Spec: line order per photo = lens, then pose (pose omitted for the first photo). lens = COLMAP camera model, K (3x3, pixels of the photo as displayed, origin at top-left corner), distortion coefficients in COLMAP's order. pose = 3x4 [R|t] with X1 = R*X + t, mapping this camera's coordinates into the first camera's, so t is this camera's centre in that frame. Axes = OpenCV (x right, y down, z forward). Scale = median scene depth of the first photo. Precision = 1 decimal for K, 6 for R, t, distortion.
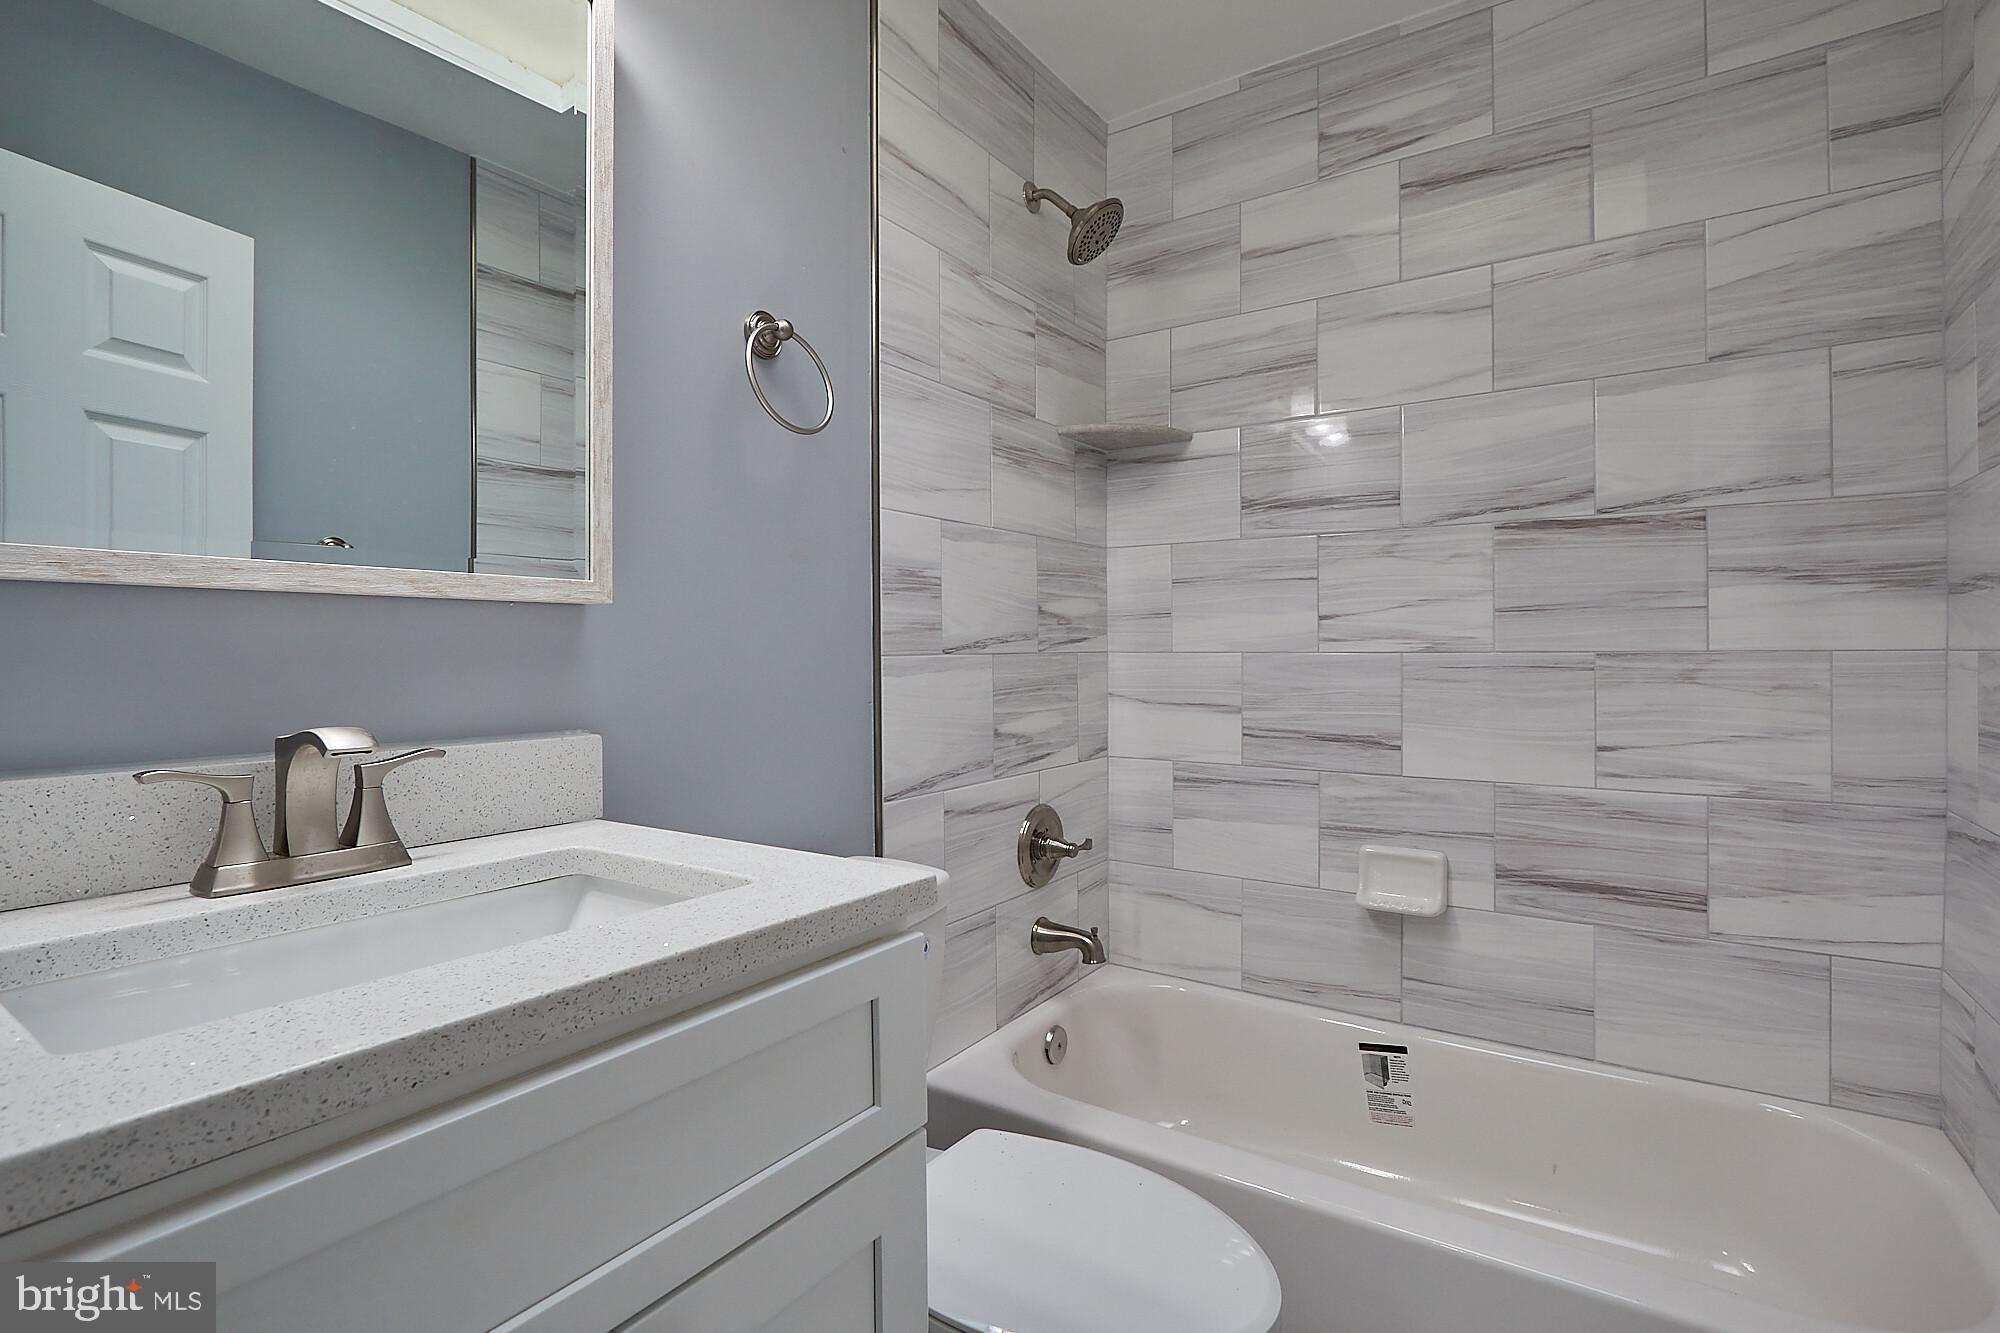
lens RADIAL K [[941.1, 0, 997.8], [0, 941.1, 655.6], [0, 0, 1]] dist [-0.023757, 0.004193]
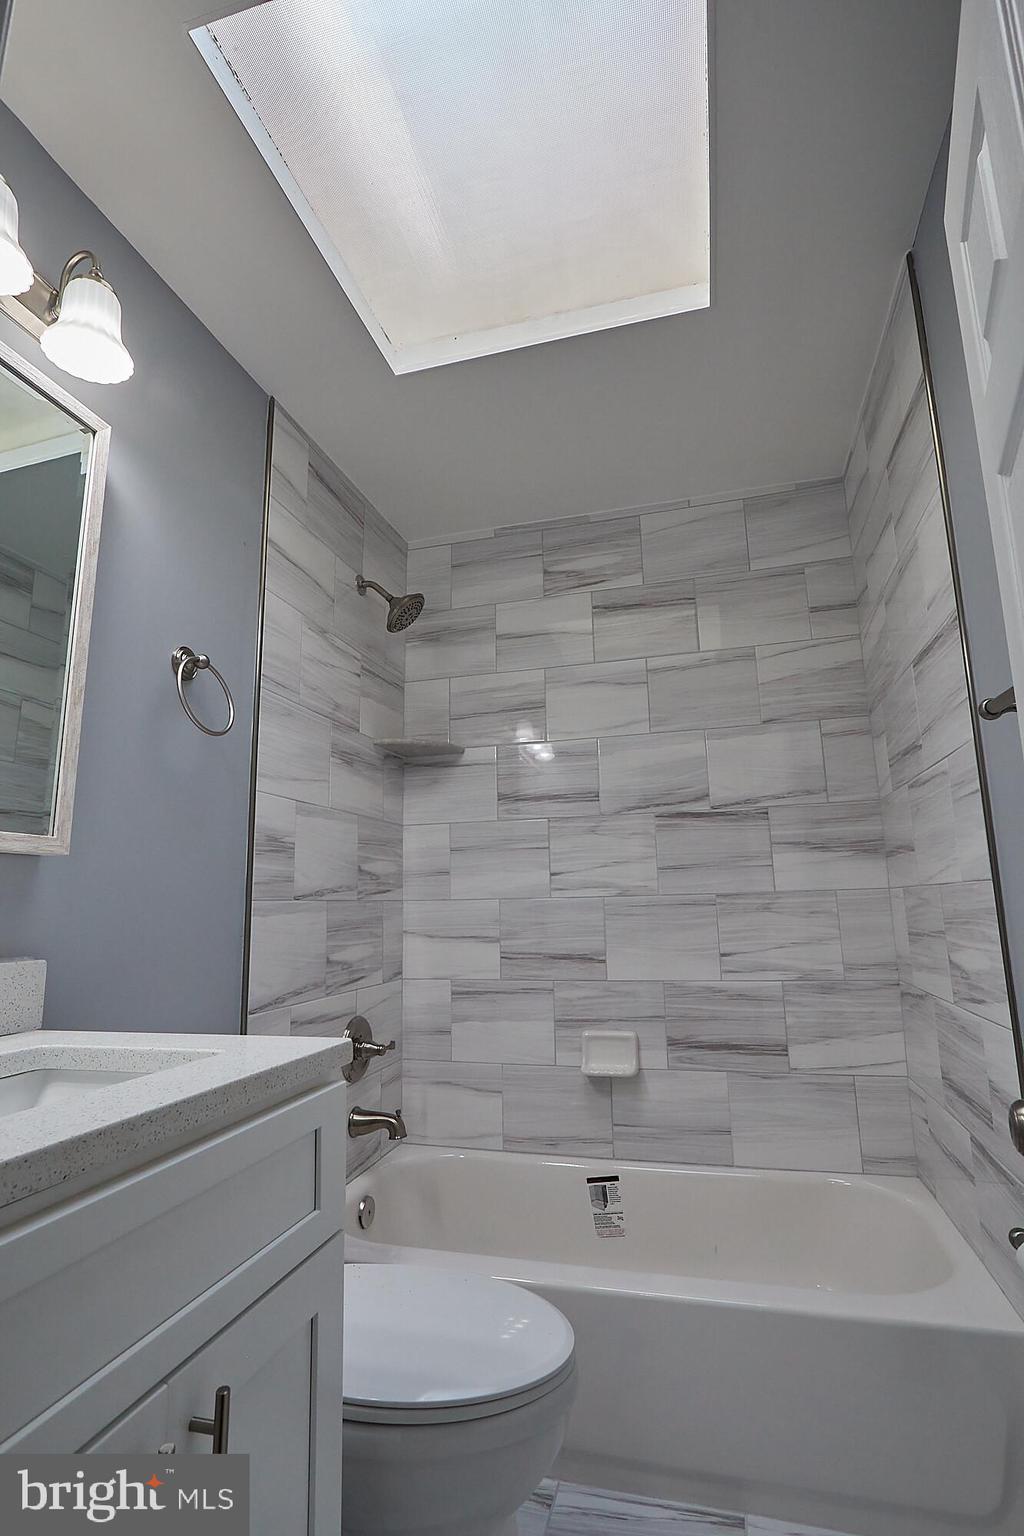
lens RADIAL K [[722.7, 0, 518.7], [0, 722.7, 775.1], [0, 0, 1]] dist [-0.023757, 0.004193]
pose [[0.946608, 0.042594, 0.319560, -0.089849], [0.018295, 0.982539, -0.185157, 0.019228], [-0.321867, 0.181118, 0.929300, -0.088201]]
